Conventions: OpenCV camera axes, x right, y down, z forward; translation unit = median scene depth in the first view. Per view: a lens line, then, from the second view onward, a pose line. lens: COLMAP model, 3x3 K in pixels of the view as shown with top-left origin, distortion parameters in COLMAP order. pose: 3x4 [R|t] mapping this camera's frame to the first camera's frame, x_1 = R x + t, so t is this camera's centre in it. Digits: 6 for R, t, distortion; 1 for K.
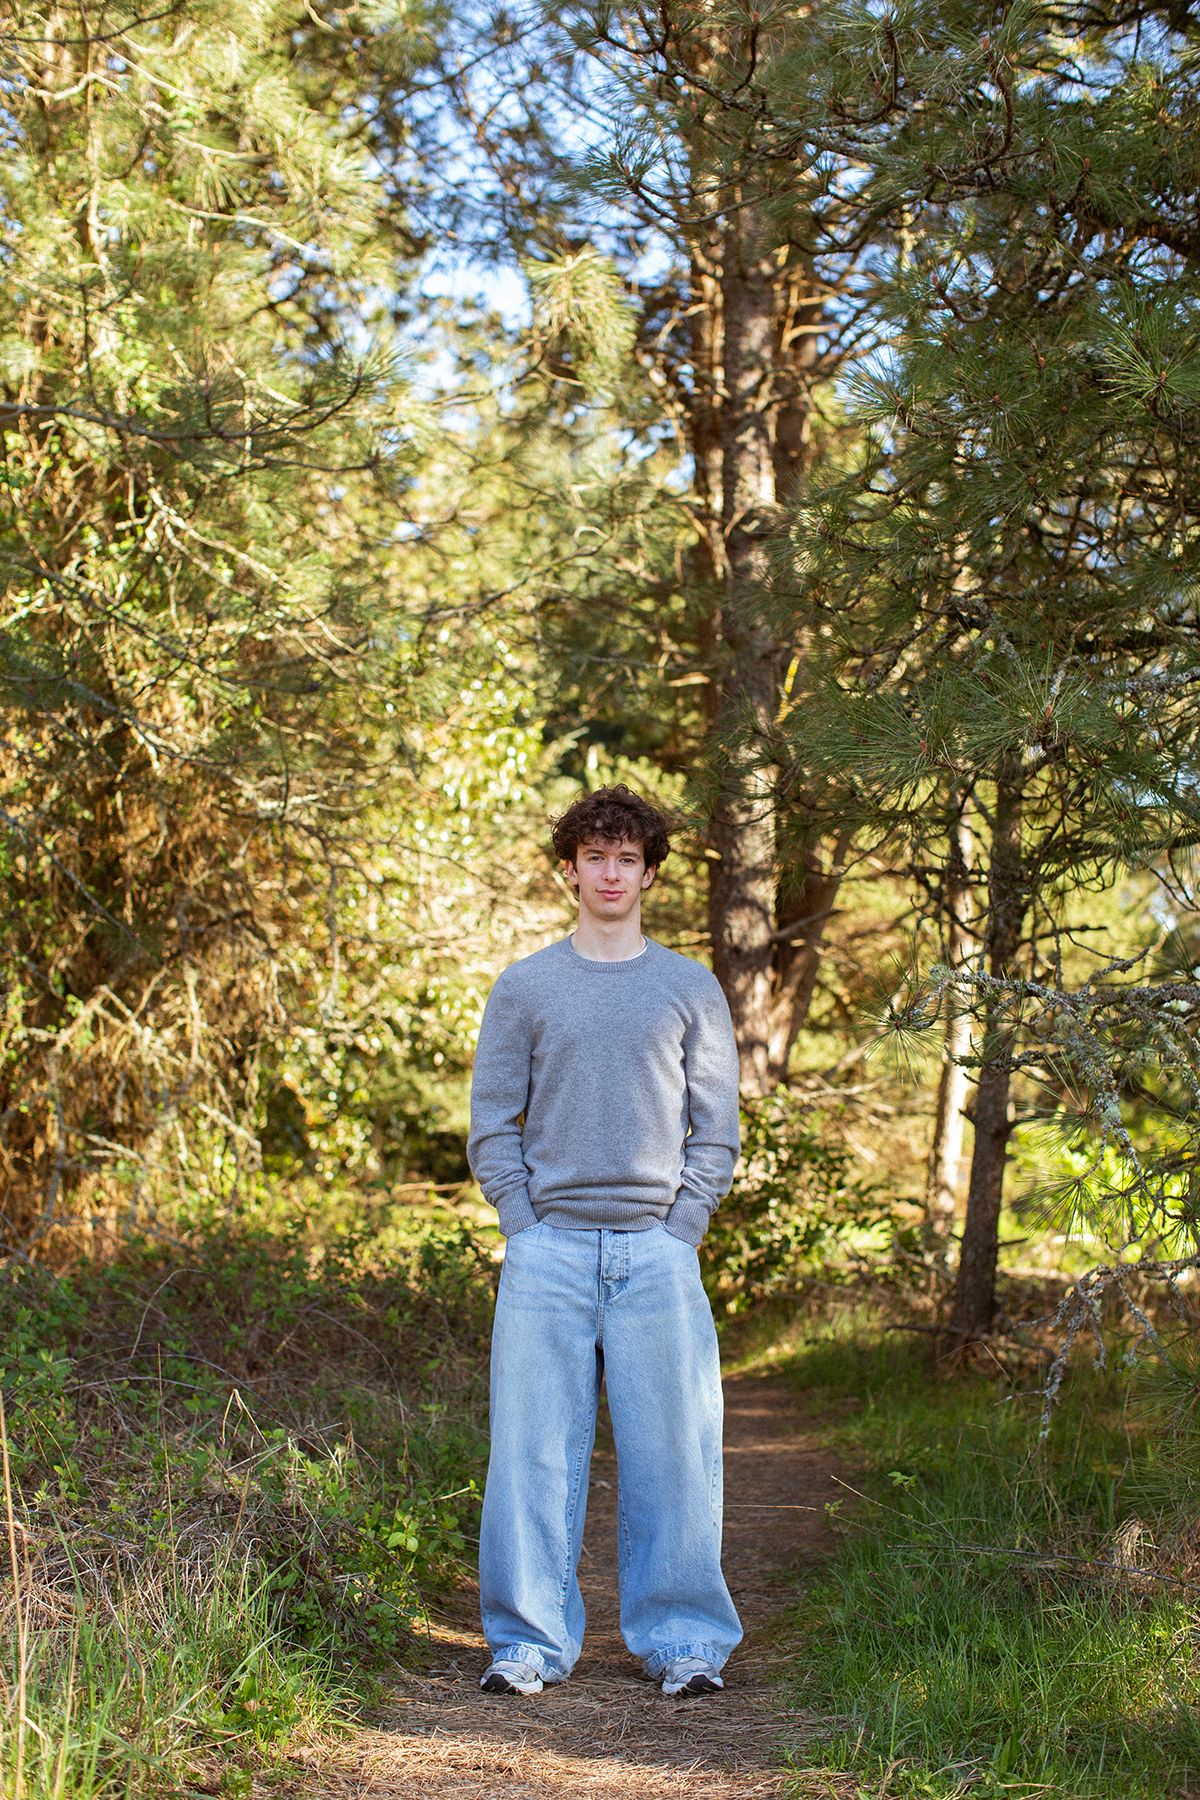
lens RADIAL K [[2467.1, 0, 602.5], [0, 2467.1, 982.7], [0, 0, 1]] dist [-0.129039, 0.161613]
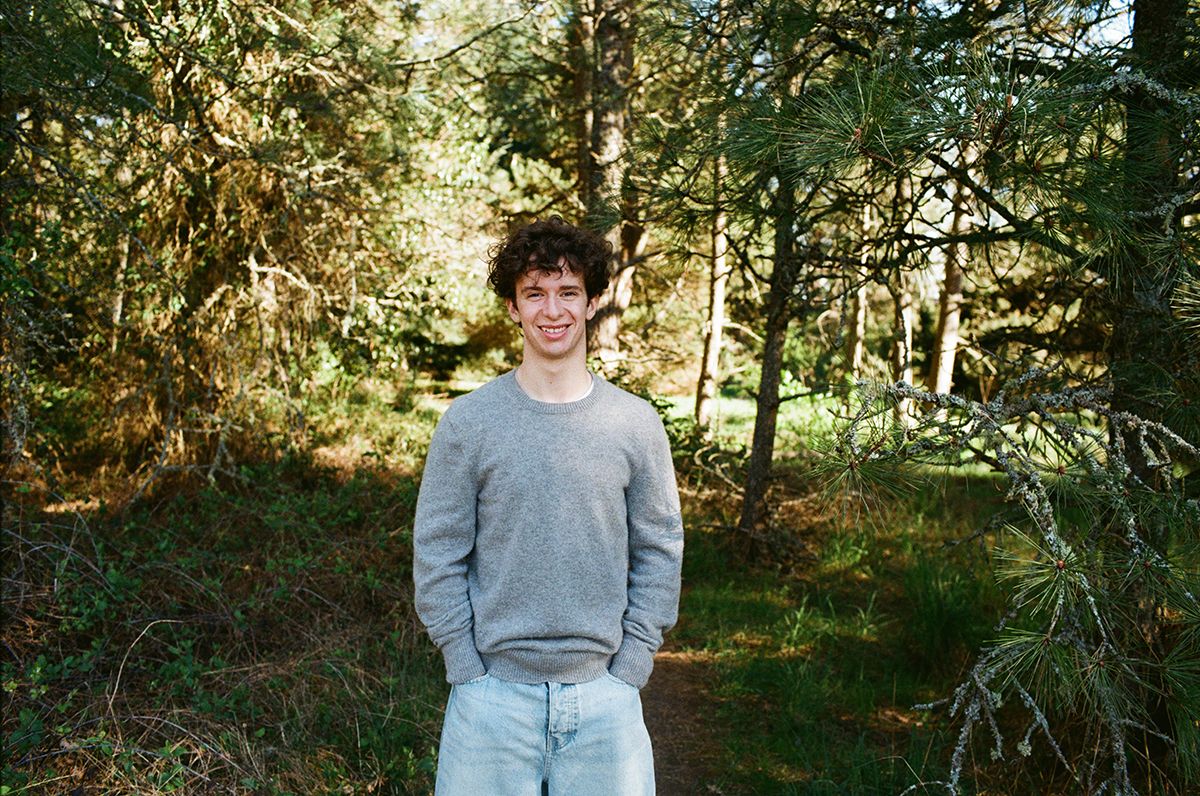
lens RADIAL K [[1038.0, 0, 600.0], [0, 1038.0, 398.0], [0, 0, 1]] dist [-0.000006, 0.002561]
pose [[0.996498, -0.003944, 0.083518, -0.008033], [-0.007471, 0.990690, 0.135929, -0.020401], [-0.083277, -0.136077, 0.987192, 0.197758]]
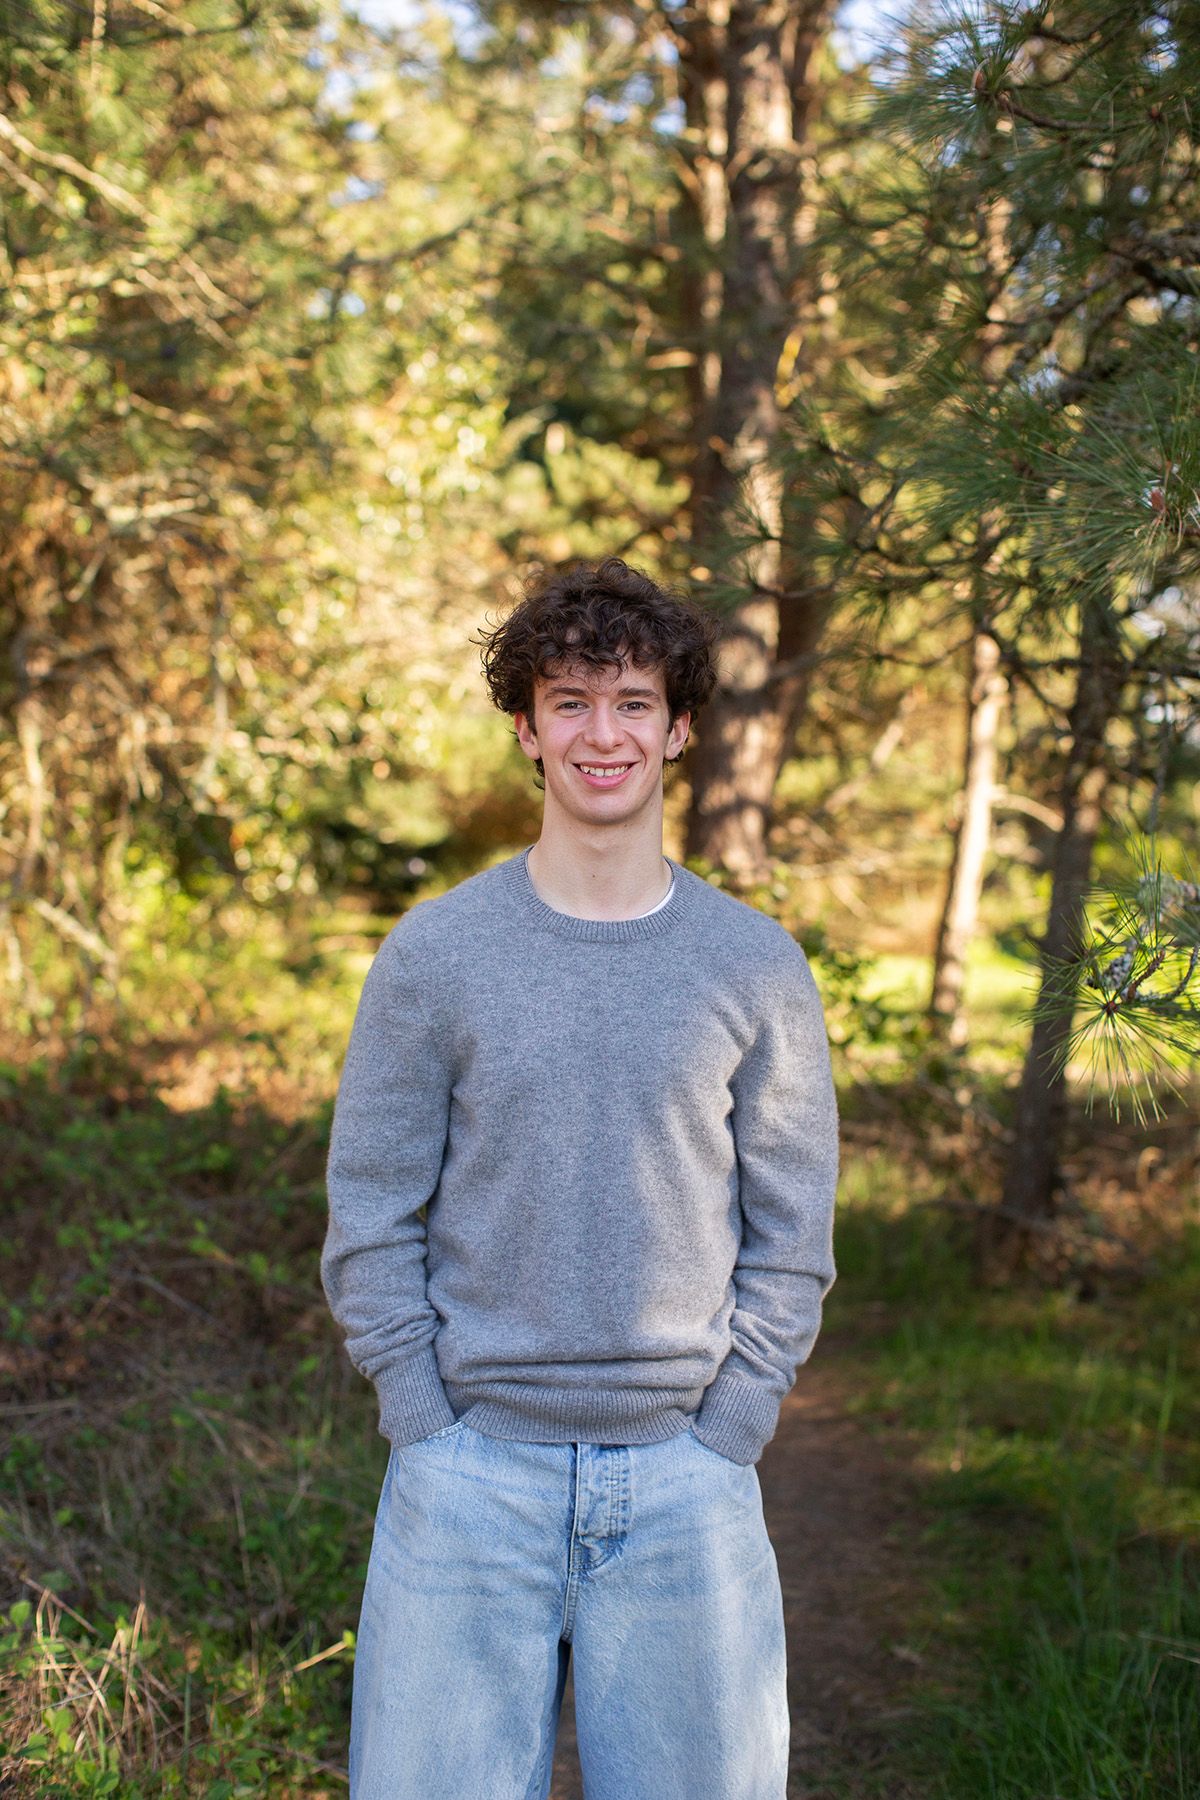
lens RADIAL K [[2467.1, 0, 602.5], [0, 2467.1, 982.7], [0, 0, 1]] dist [-0.129039, 0.161613]
pose [[0.999605, 0.019793, 0.019933, -0.001392], [-0.022187, 0.991520, 0.128047, -0.013229], [-0.017230, -0.128439, 0.991568, 0.104394]]
